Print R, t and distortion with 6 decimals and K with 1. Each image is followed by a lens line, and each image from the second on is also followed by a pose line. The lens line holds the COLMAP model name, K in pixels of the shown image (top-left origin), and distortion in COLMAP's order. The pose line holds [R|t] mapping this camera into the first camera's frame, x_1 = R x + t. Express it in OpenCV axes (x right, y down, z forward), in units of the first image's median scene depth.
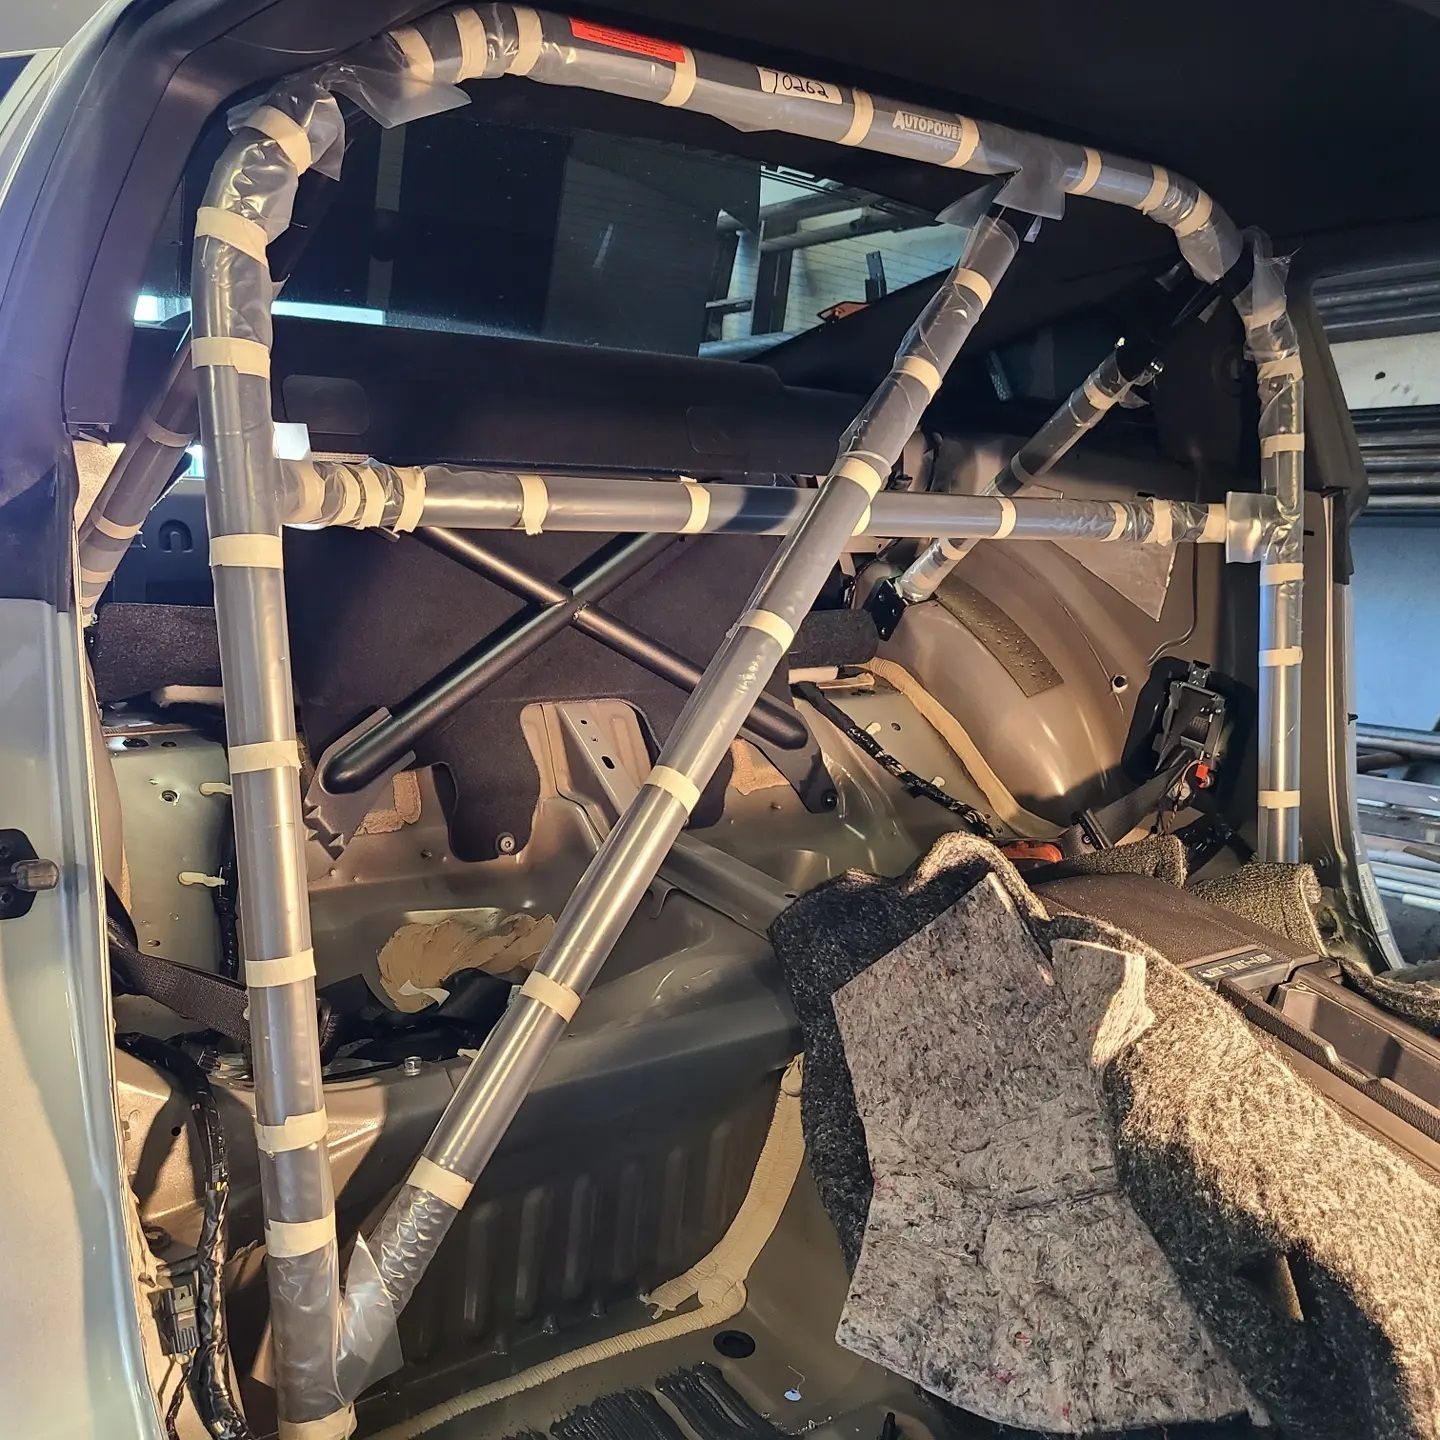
lens RADIAL K [[1519.2, 0, 720.0], [0, 1519.2, 720.0], [0, 0, 1]] dist [0.011542, 0.013638]
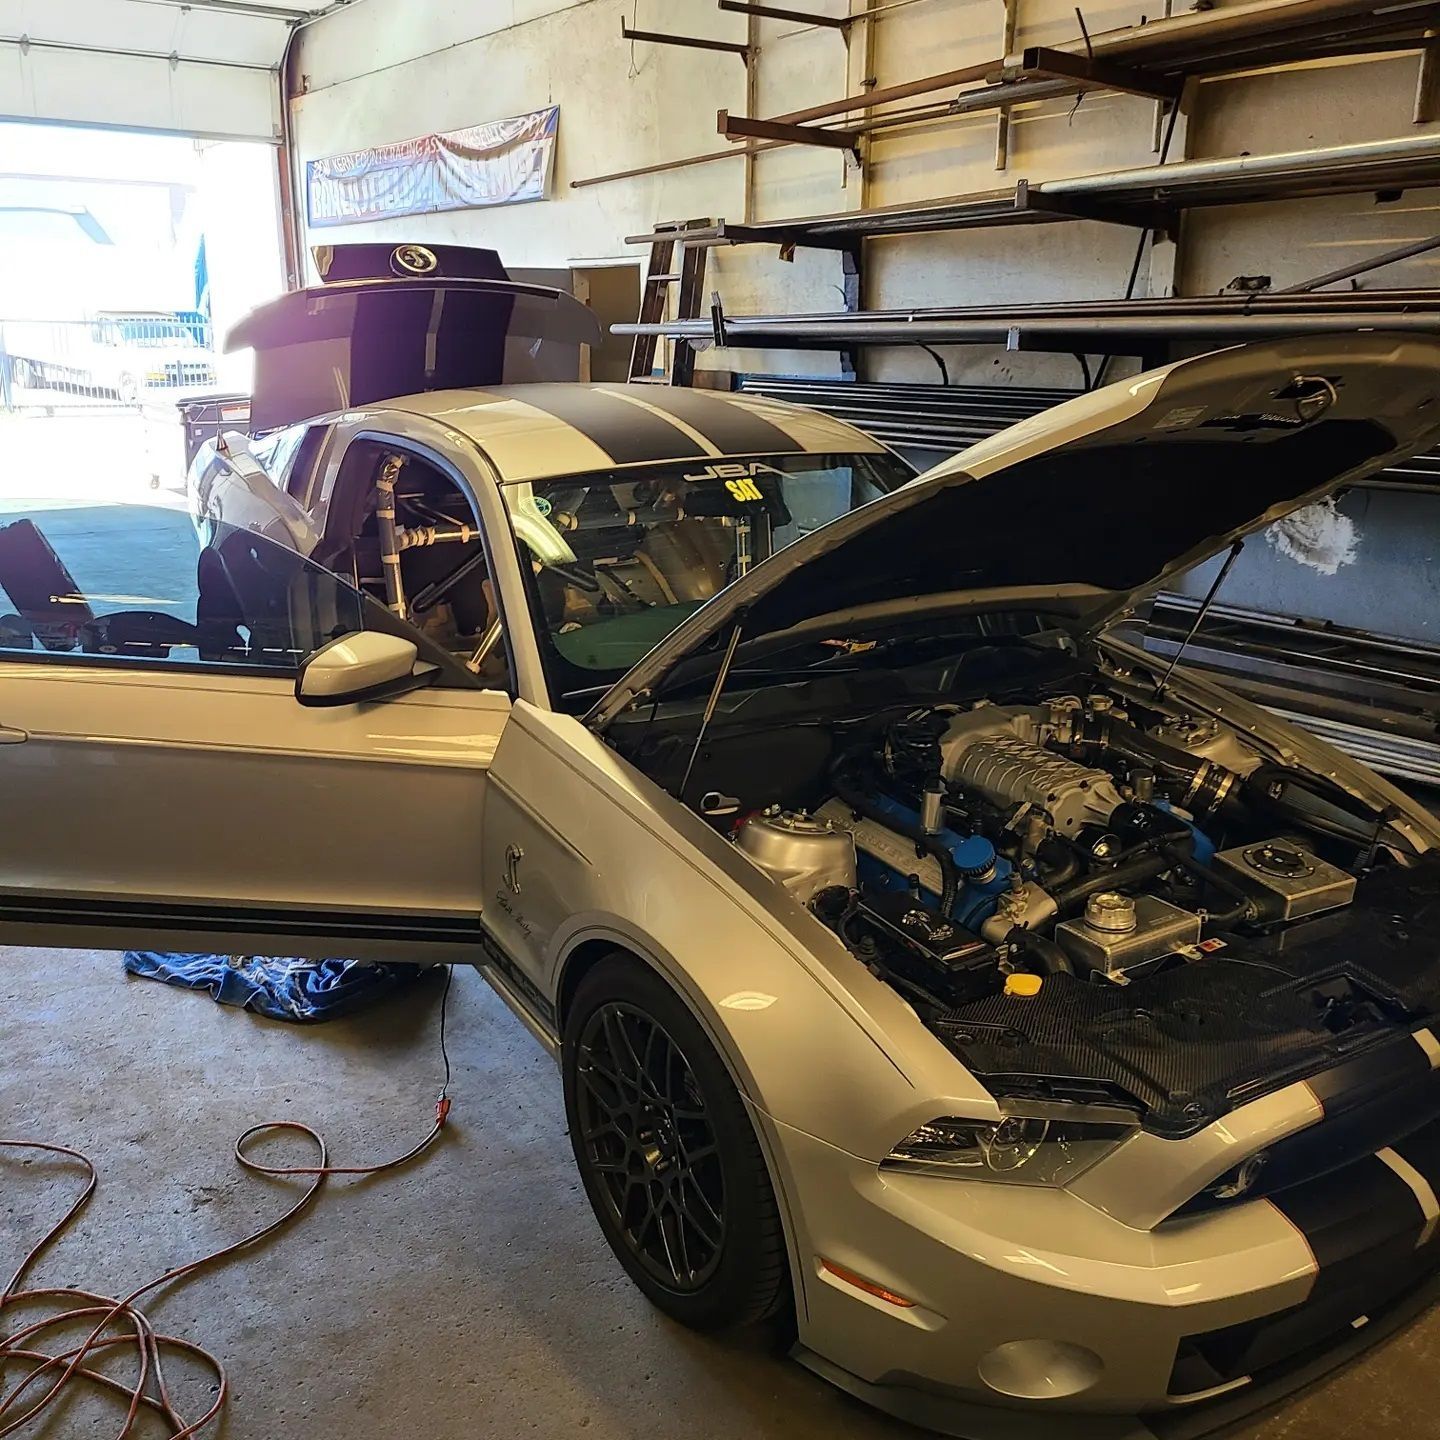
lens RADIAL K [[1519.2, 0, 720.0], [0, 1519.2, 720.0], [0, 0, 1]] dist [0.011542, 0.013638]
pose [[0.997810, -0.010357, -0.065331, 0.513647], [0.018895, 0.991143, 0.131451, -0.120255], [0.063391, -0.132397, 0.989168, -1.872106]]
